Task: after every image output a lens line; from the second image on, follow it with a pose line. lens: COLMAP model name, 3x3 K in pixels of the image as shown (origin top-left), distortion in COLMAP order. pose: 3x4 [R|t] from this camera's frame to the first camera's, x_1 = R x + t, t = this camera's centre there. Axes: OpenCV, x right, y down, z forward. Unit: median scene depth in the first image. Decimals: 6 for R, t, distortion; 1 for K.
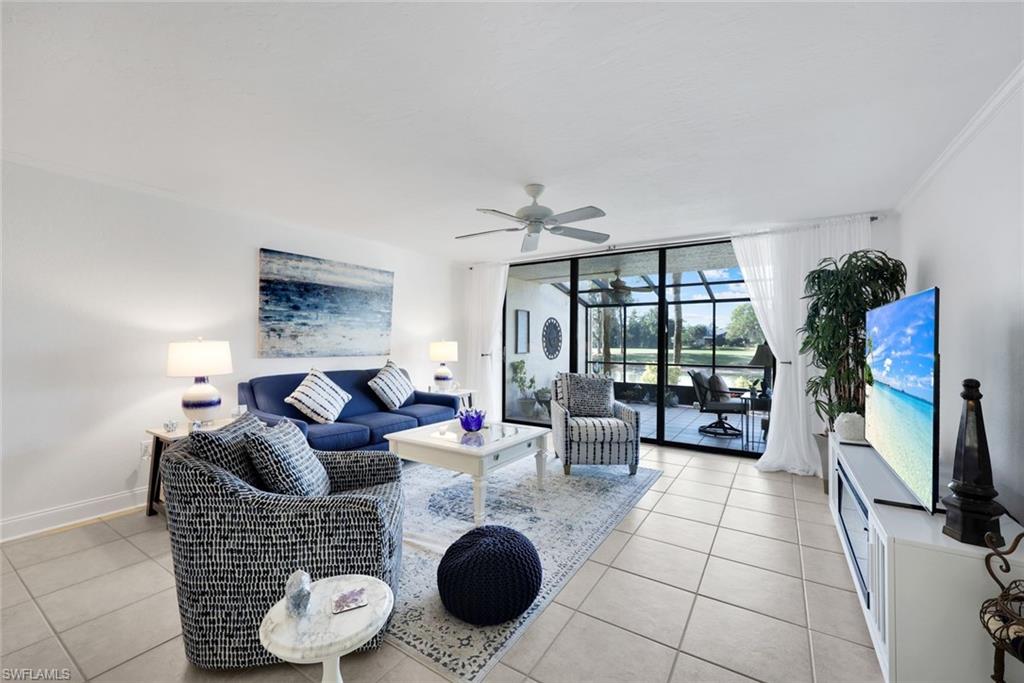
lens RADIAL K [[414.9, 0, 509.3], [0, 414.9, 340.0], [0, 0, 1]] dist [0.002322, 0.000024]
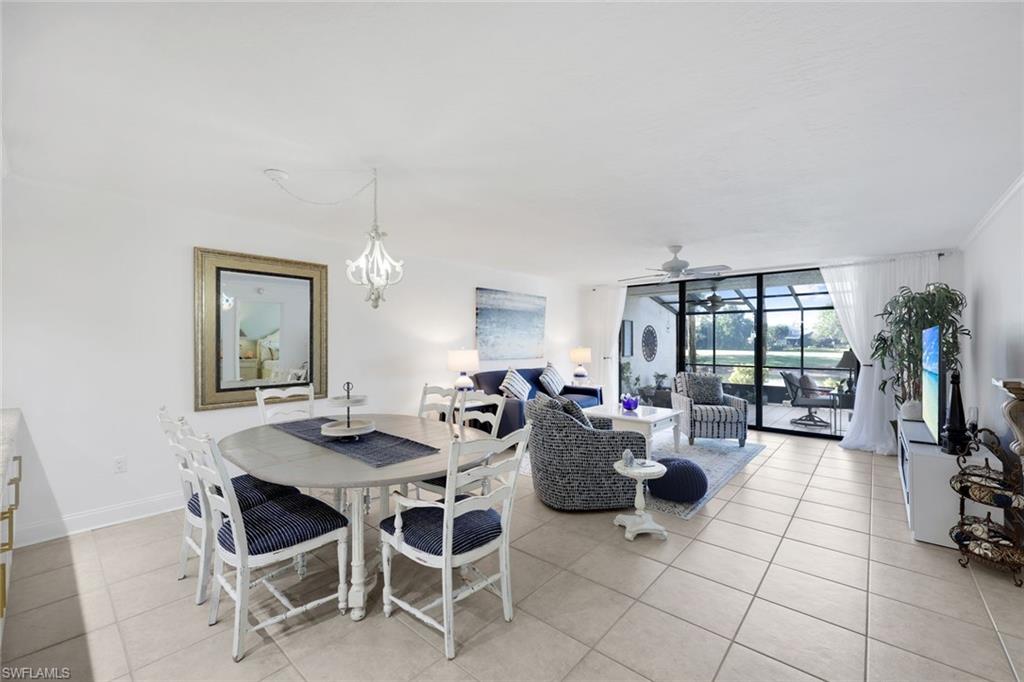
lens RADIAL K [[414.9, 0, 509.3], [0, 414.9, 339.5], [0, 0, 1]] dist [0.002322, 0.000024]
pose [[0.988960, -0.003500, -0.148139, -0.207721], [0.002896, 0.999987, -0.004292, -0.020078], [0.148152, 0.003815, 0.988957, -0.378269]]
